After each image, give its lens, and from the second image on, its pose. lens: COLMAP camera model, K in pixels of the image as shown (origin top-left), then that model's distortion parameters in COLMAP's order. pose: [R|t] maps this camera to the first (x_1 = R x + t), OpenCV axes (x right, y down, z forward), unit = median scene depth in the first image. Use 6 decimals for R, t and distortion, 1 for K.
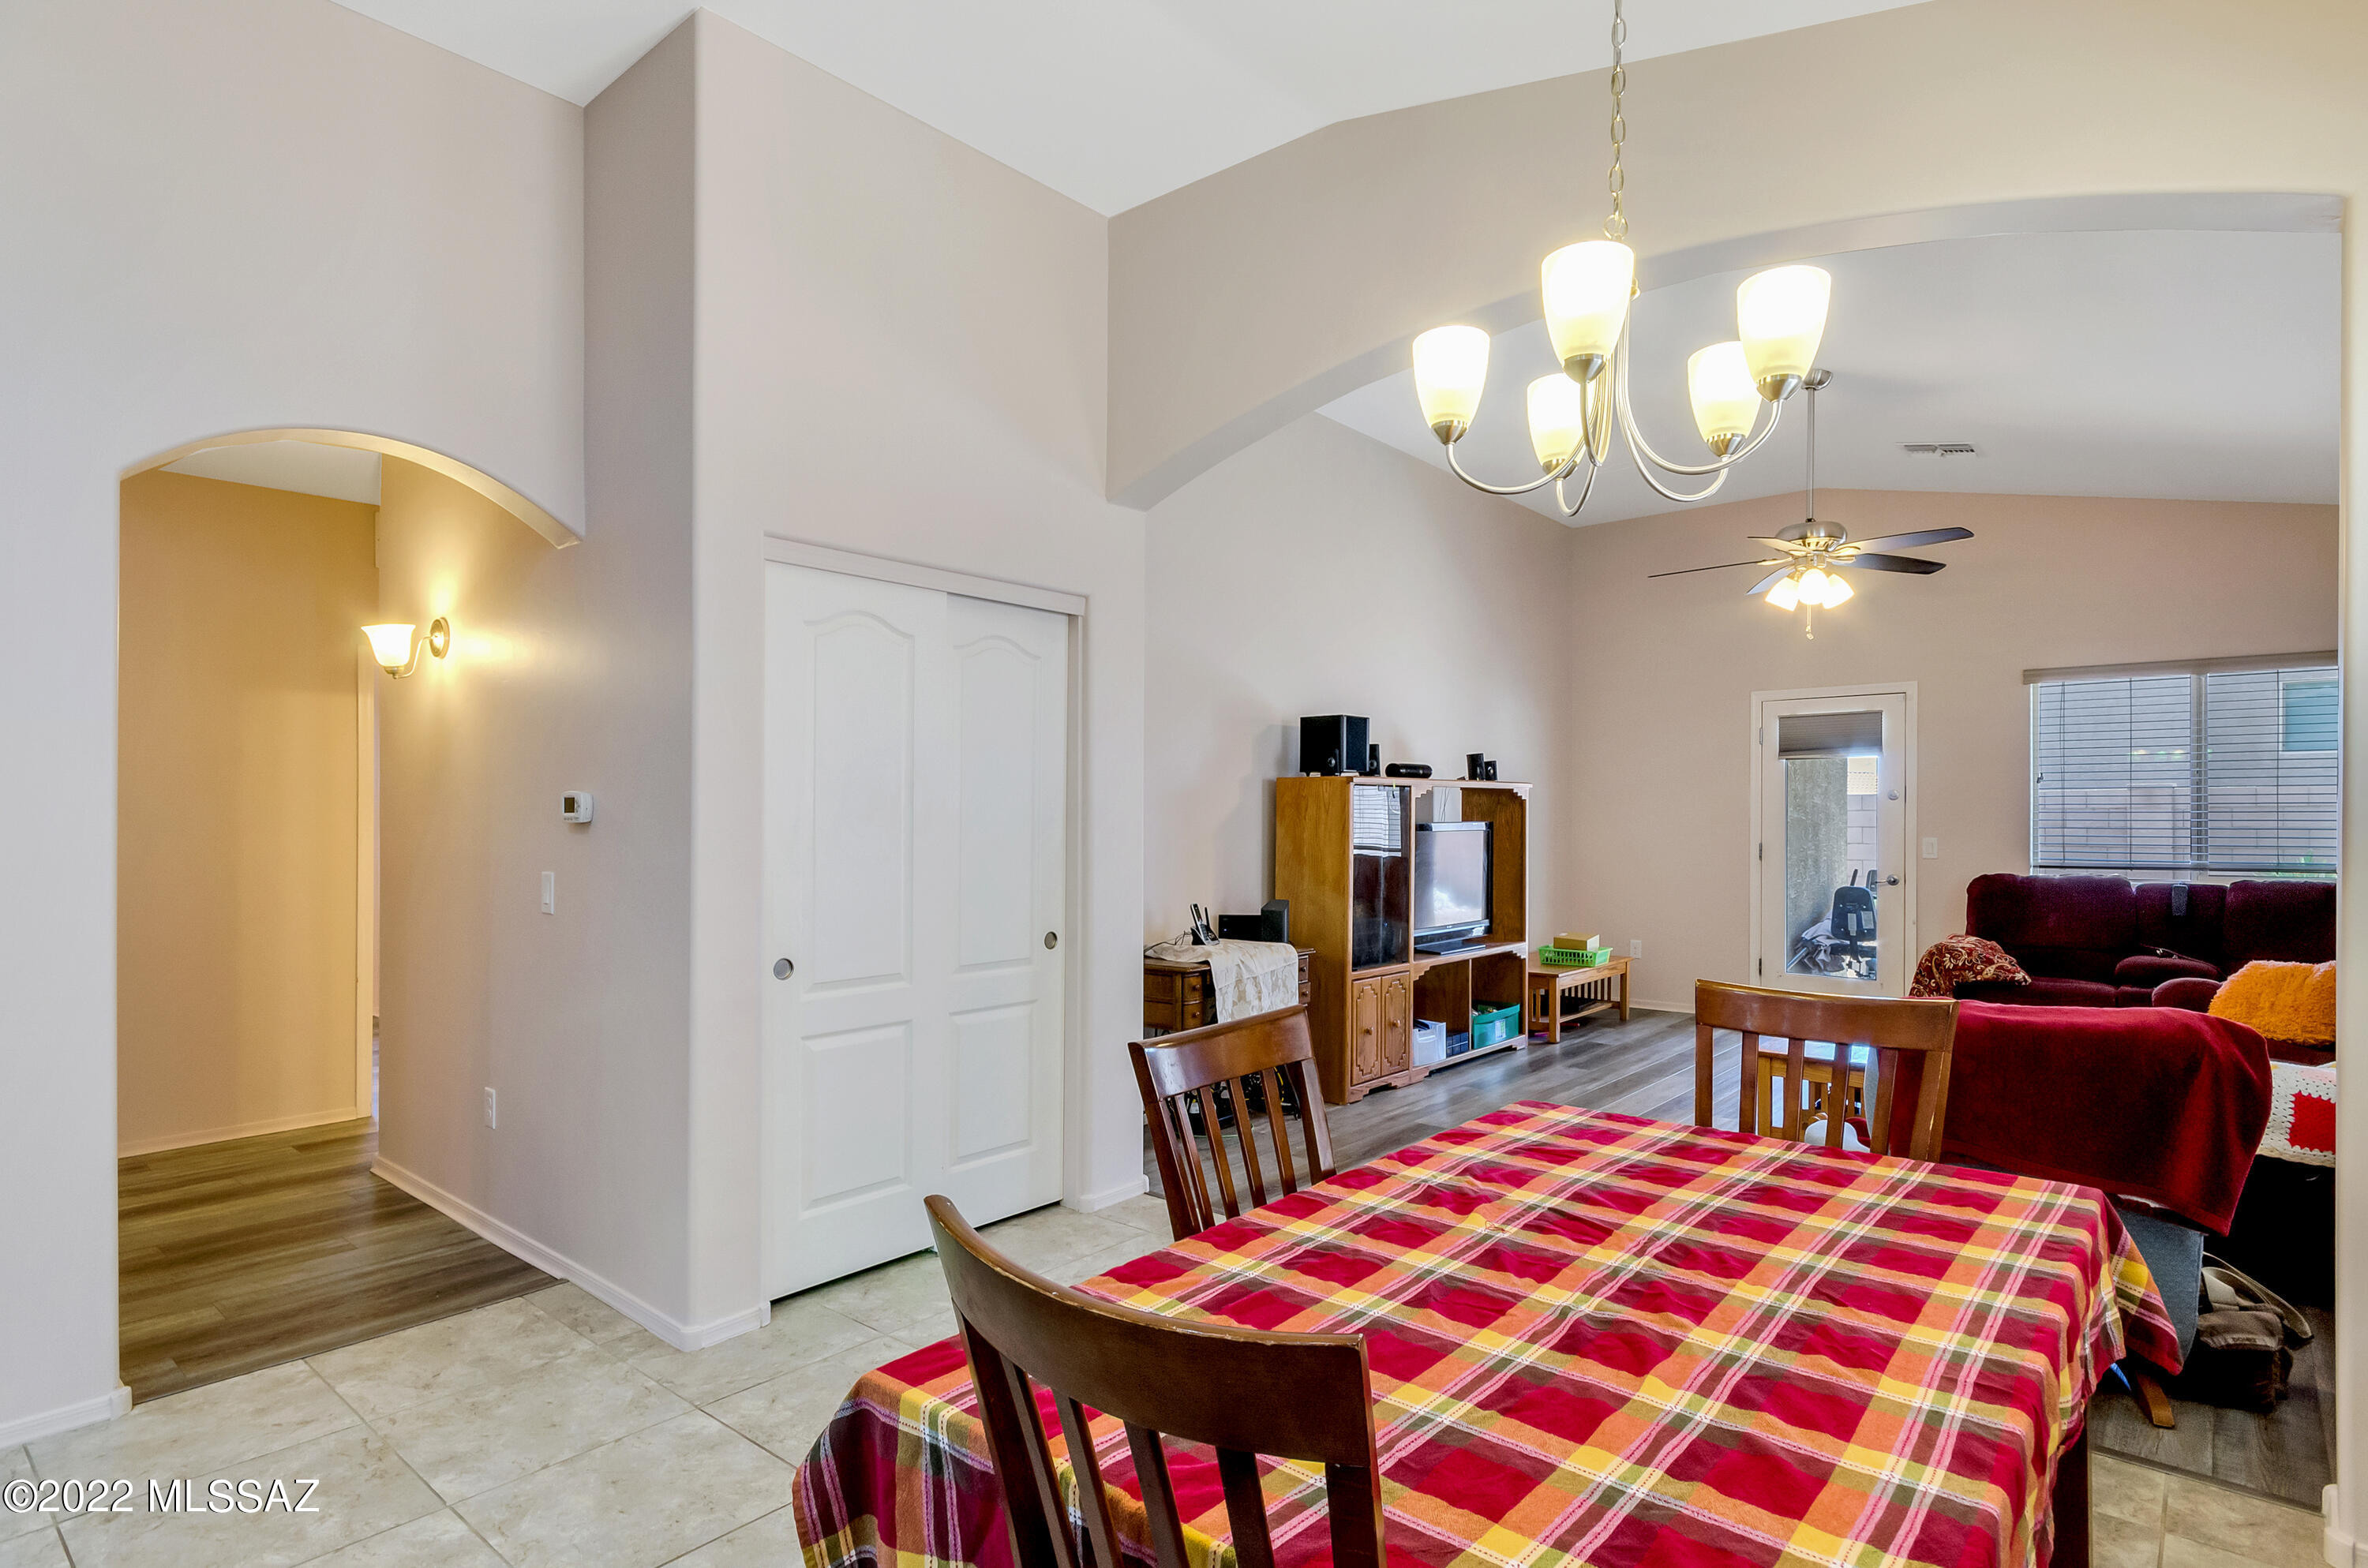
lens RADIAL K [[1195.8, 0, 1221.2], [0, 1195.8, 813.8], [0, 0, 1]] dist [-0.002695, 0.003105]
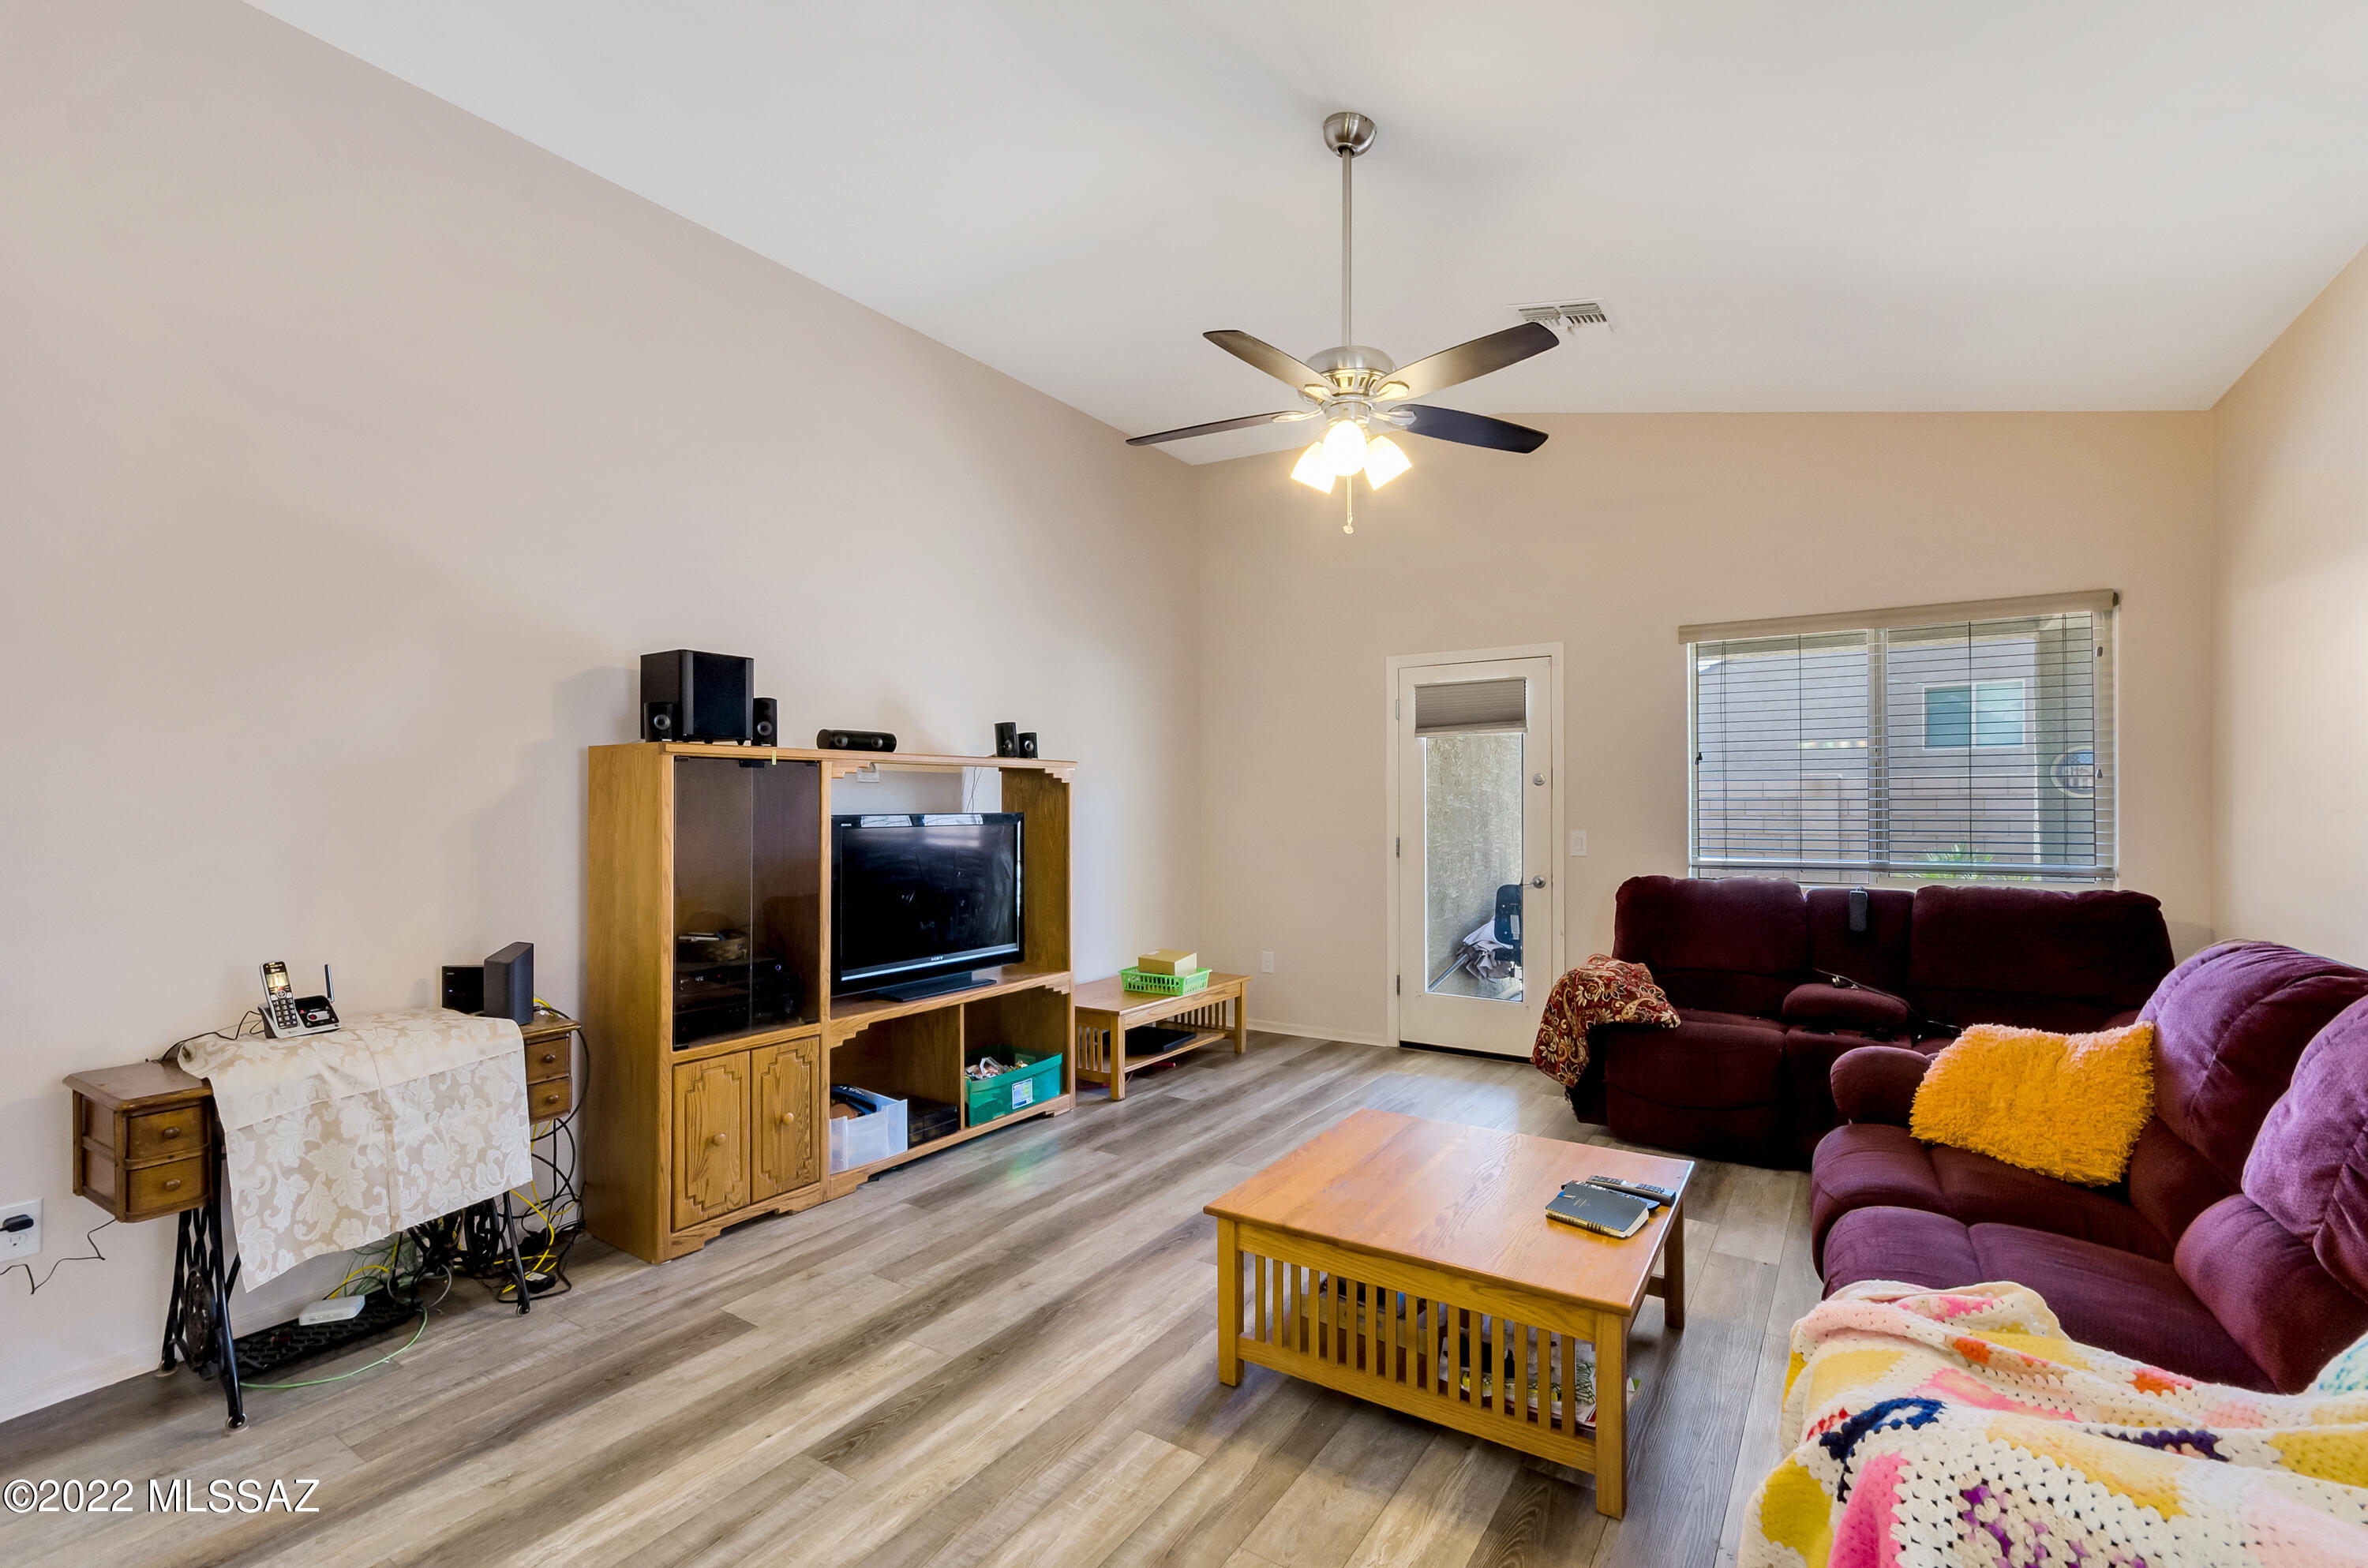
lens RADIAL K [[1037.4, 0, 1209.9], [0, 1037.4, 796.8], [0, 0, 1]] dist [0.003957, 0.001646]
pose [[0.991509, 0.000064, 0.130038, 0.290431], [0.000770, 0.999979, -0.006367, 0.000984], [-0.130036, 0.006413, 0.991489, 0.378337]]
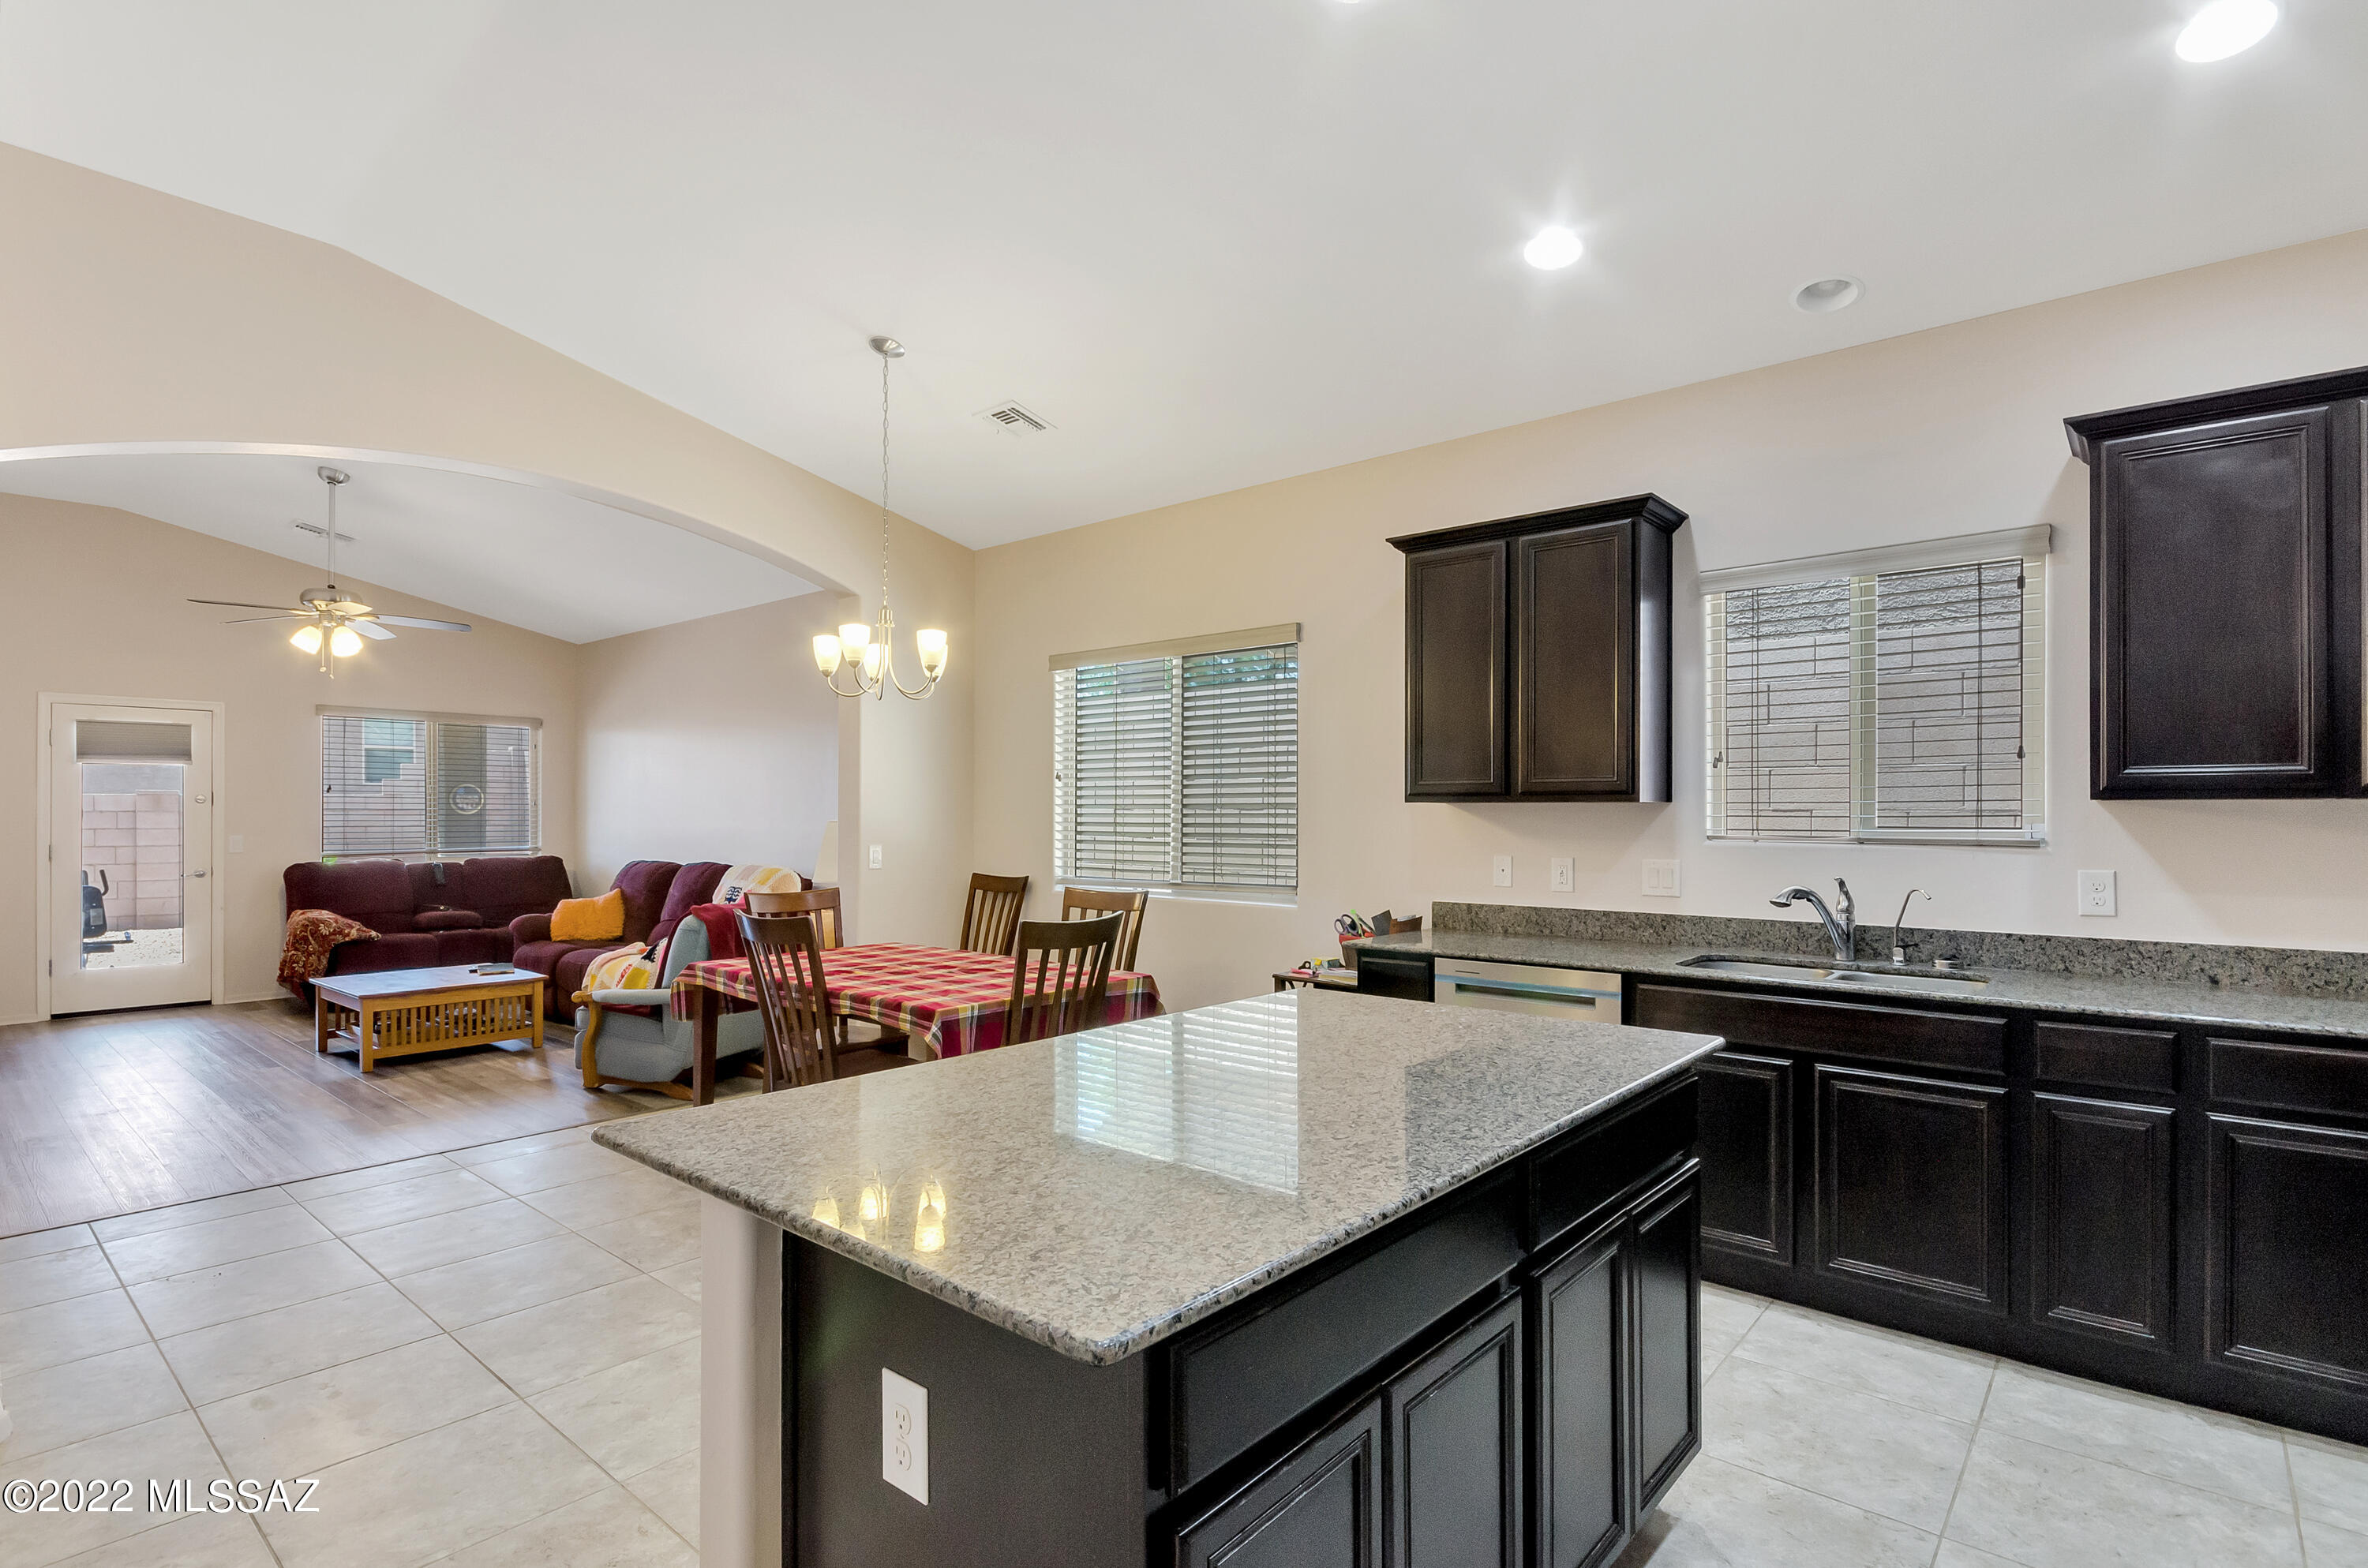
lens RADIAL K [[1155.0, 0, 1205.4], [0, 1155.0, 812.4], [0, 0, 1]] dist [-0.000101, -0.005802]
pose [[-0.002159, 0.003455, 0.999992, -0.649249], [-0.001472, 0.999993, -0.003458, -0.000666], [-0.999997, -0.001479, -0.002154, 0.045904]]
